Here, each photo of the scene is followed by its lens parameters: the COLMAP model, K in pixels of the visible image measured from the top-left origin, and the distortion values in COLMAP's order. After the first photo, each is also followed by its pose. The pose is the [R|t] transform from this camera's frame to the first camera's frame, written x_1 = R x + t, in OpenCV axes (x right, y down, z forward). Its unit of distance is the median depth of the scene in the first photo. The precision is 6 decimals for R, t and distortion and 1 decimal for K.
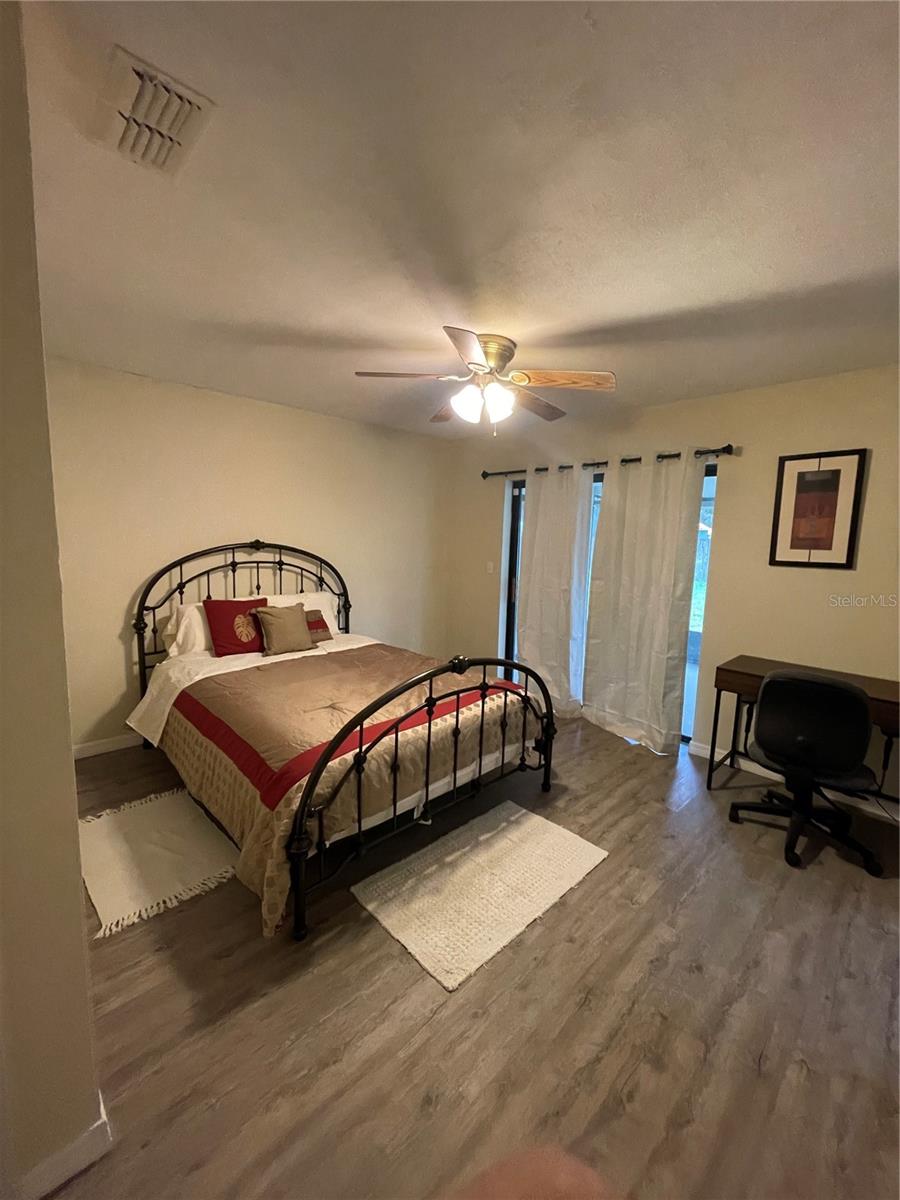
lens RADIAL K [[483.2, 0, 449.6], [0, 483.2, 596.0], [0, 0, 1]] dist [-0.005565, 0.001828]
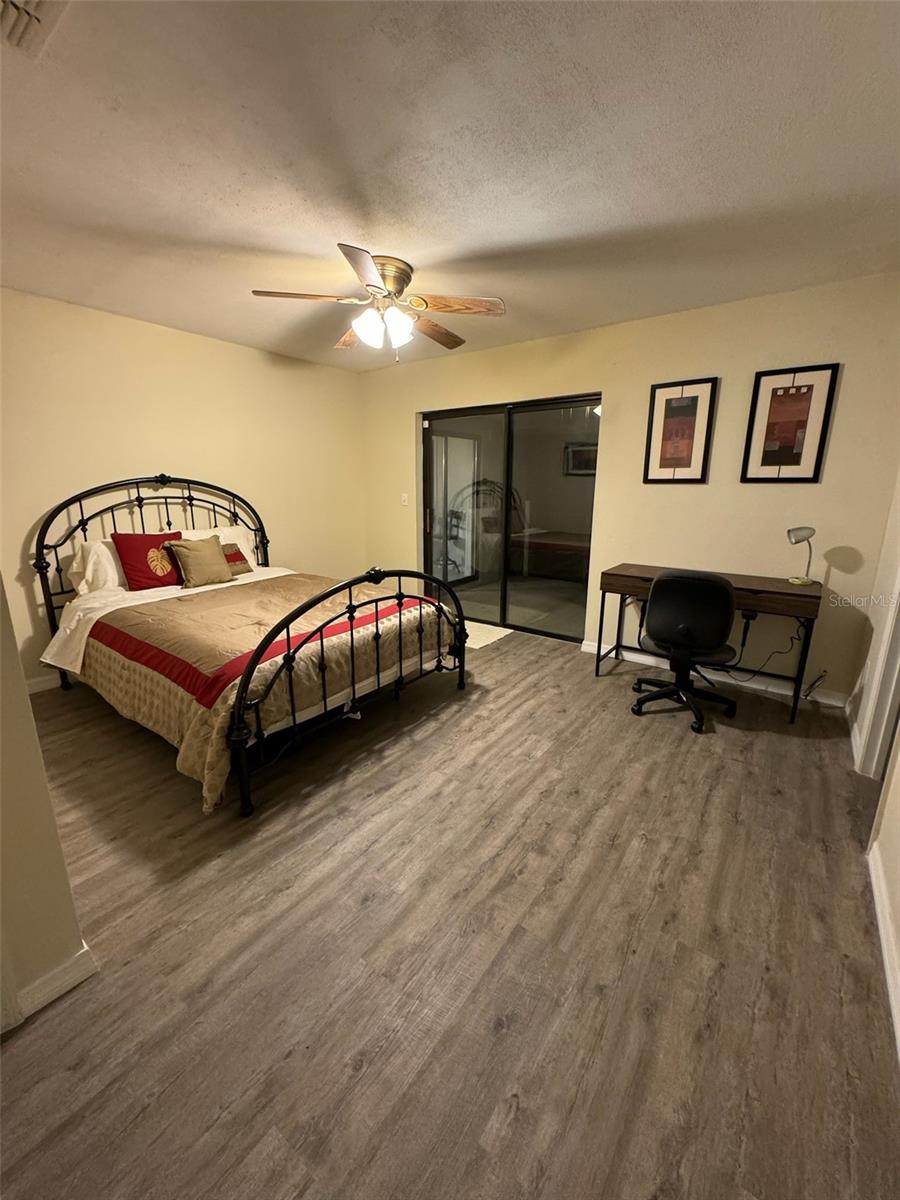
lens RADIAL K [[478.8, 0, 452.8], [0, 478.8, 598.4], [0, 0, 1]] dist [-0.004365, 0.001060]
pose [[0.985414, -0.063047, 0.158064, 0.018041], [0.044763, 0.992160, 0.116679, 0.075233], [-0.164181, -0.107902, 0.980511, -0.109255]]
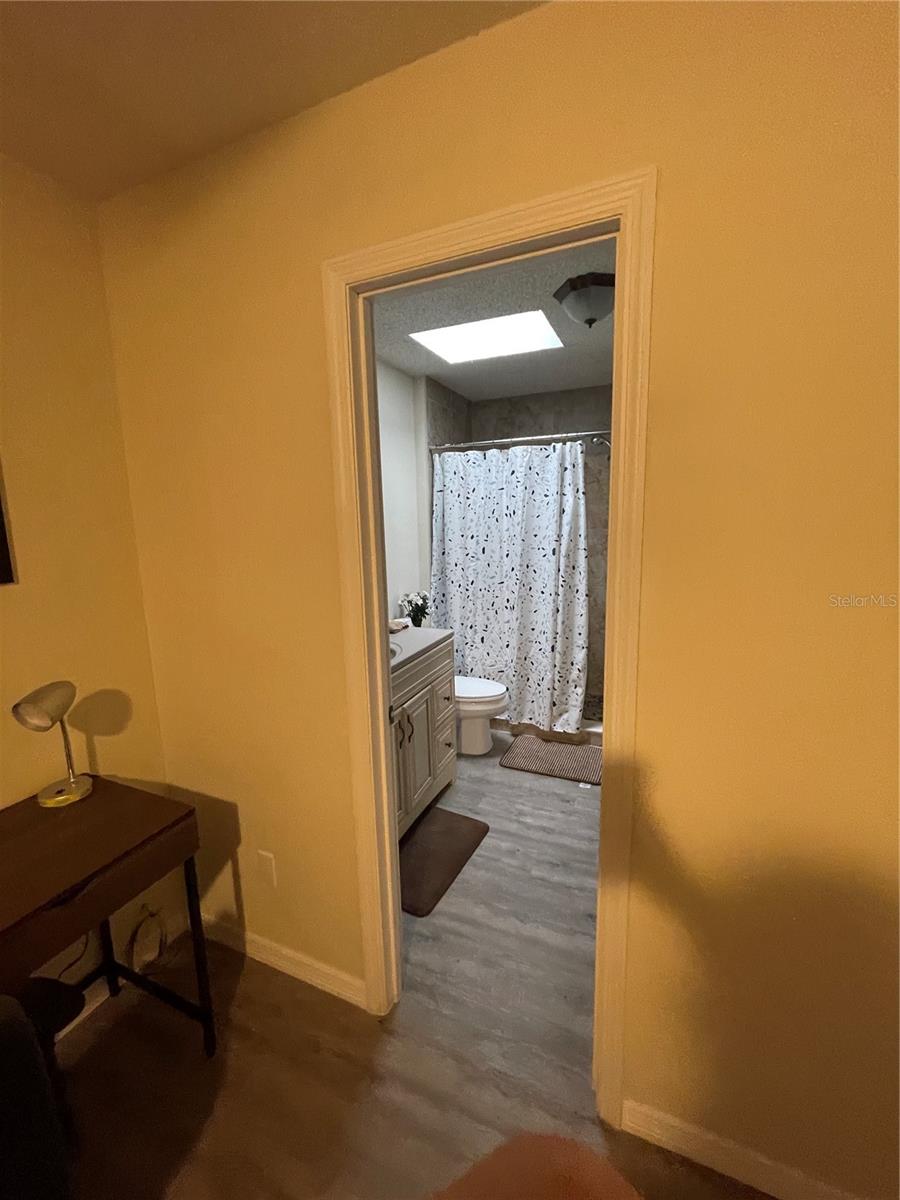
lens RADIAL K [[483.2, 0, 454.3], [0, 483.2, 594.9], [0, 0, 1]] dist [-0.005565, 0.001828]
pose [[-0.387794, -0.174418, 0.905093, 0.497040], [0.122457, 0.963480, 0.238138, -0.104025], [-0.913575, 0.203184, -0.352273, 0.772290]]
